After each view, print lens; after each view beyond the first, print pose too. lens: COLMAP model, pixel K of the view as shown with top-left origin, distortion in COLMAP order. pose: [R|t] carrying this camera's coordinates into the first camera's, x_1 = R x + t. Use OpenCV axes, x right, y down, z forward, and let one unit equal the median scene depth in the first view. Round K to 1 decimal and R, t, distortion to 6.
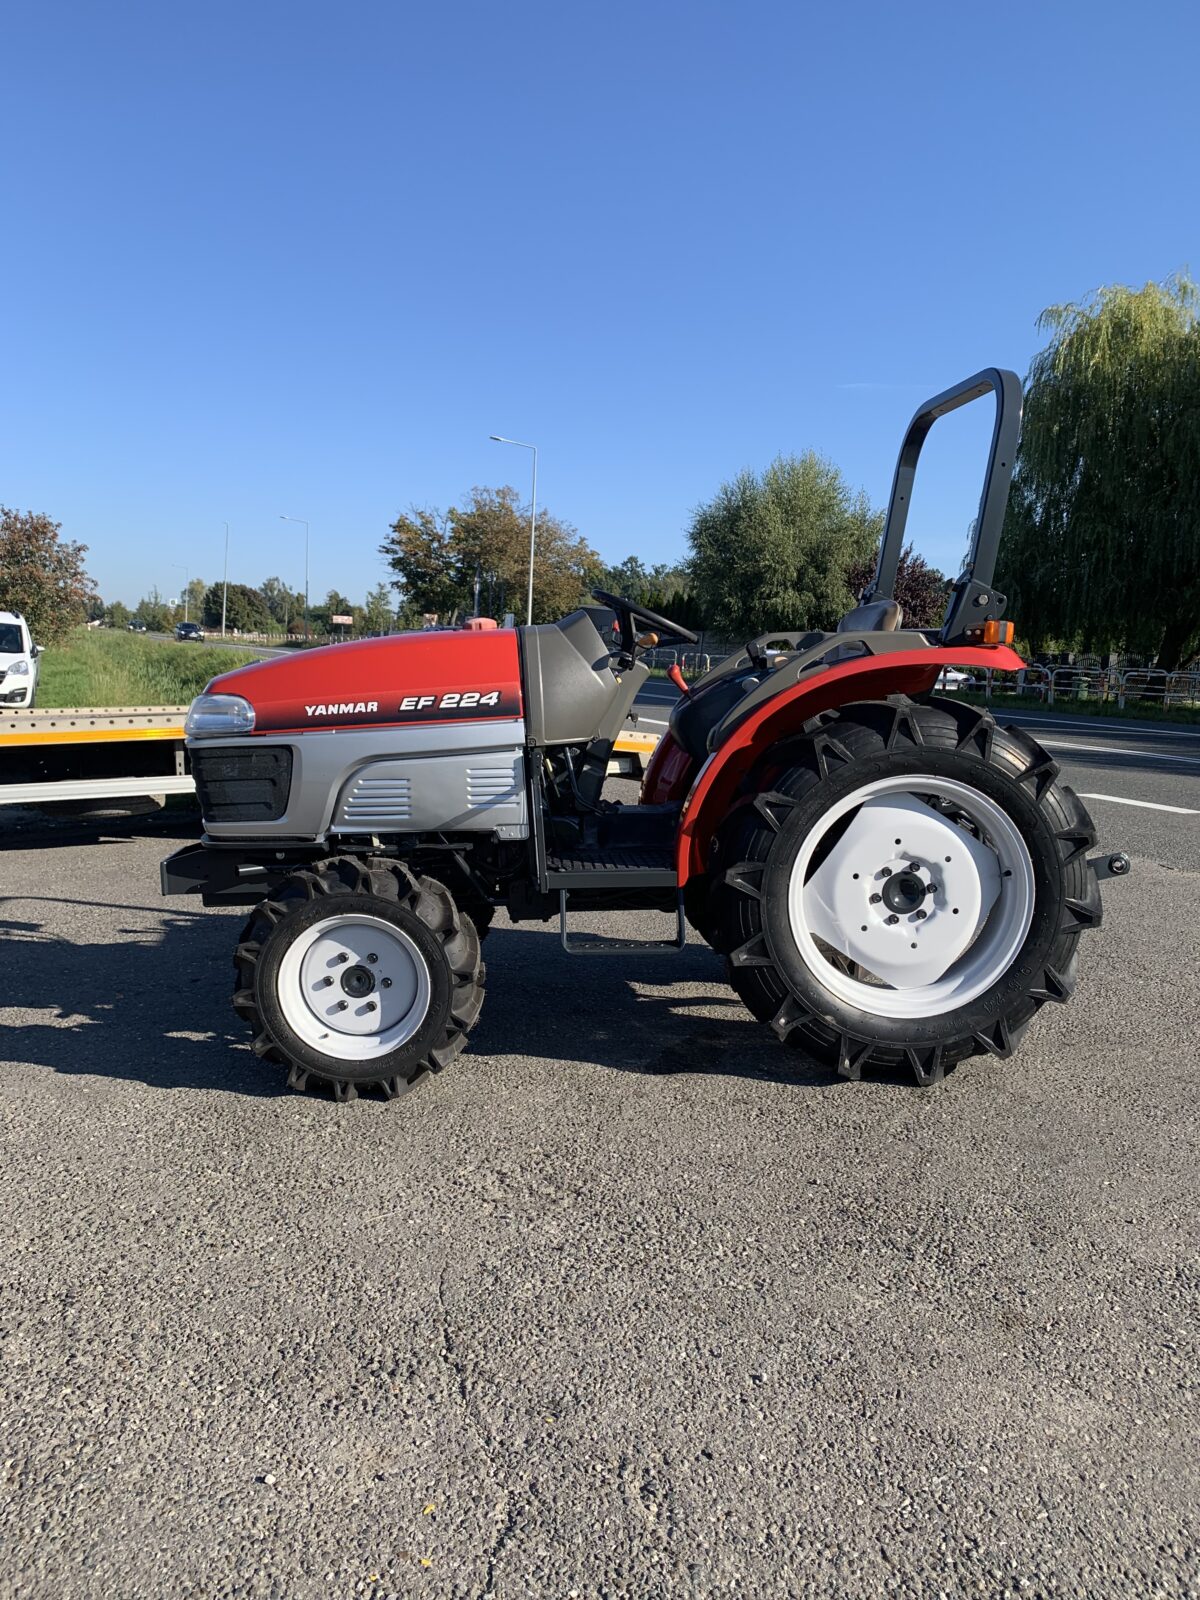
lens RADIAL K [[1192.2, 0, 607.6], [0, 1192.2, 796.2], [0, 0, 1]] dist [-0.000397, -0.002429]
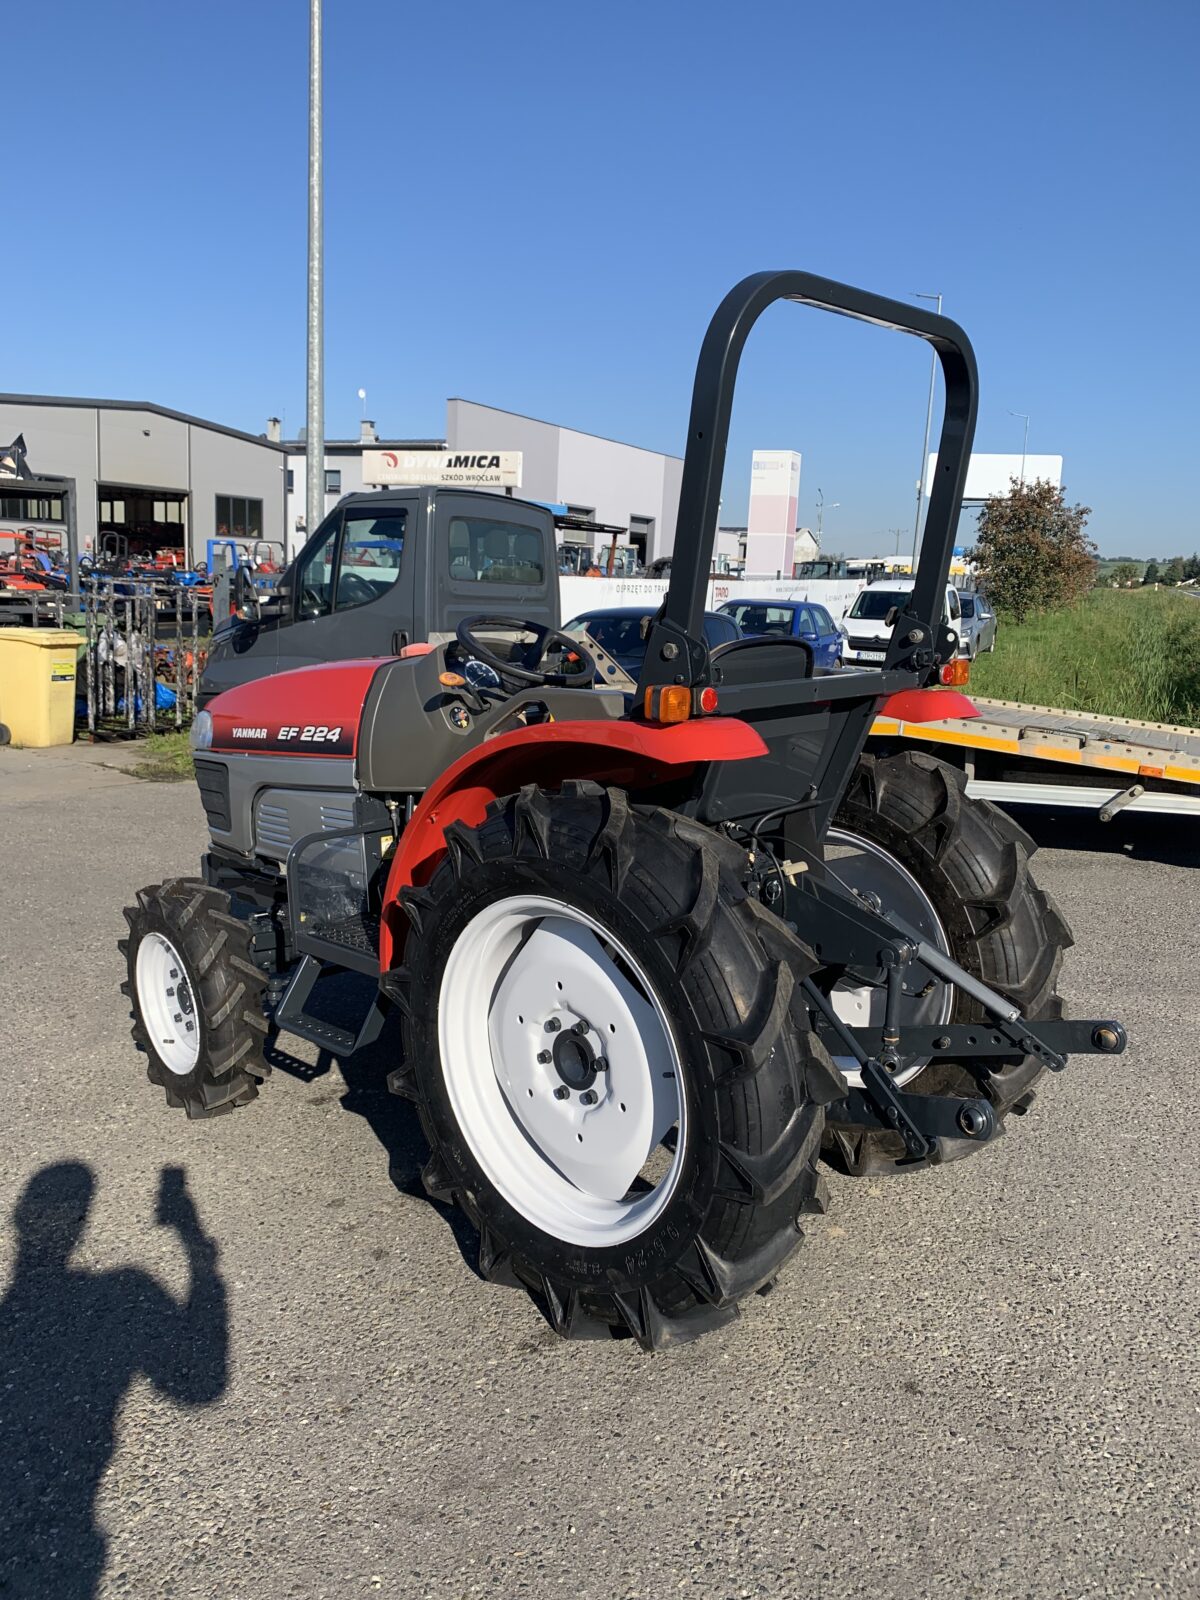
lens RADIAL K [[1192.2, 0, 607.6], [0, 1192.2, 796.2], [0, 0, 1]] dist [-0.000397, -0.002429]
pose [[0.706417, 0.114114, -0.698537, 0.731645], [-0.092410, 0.993340, 0.068820, -0.122421], [0.701738, 0.015936, 0.712257, 0.511192]]
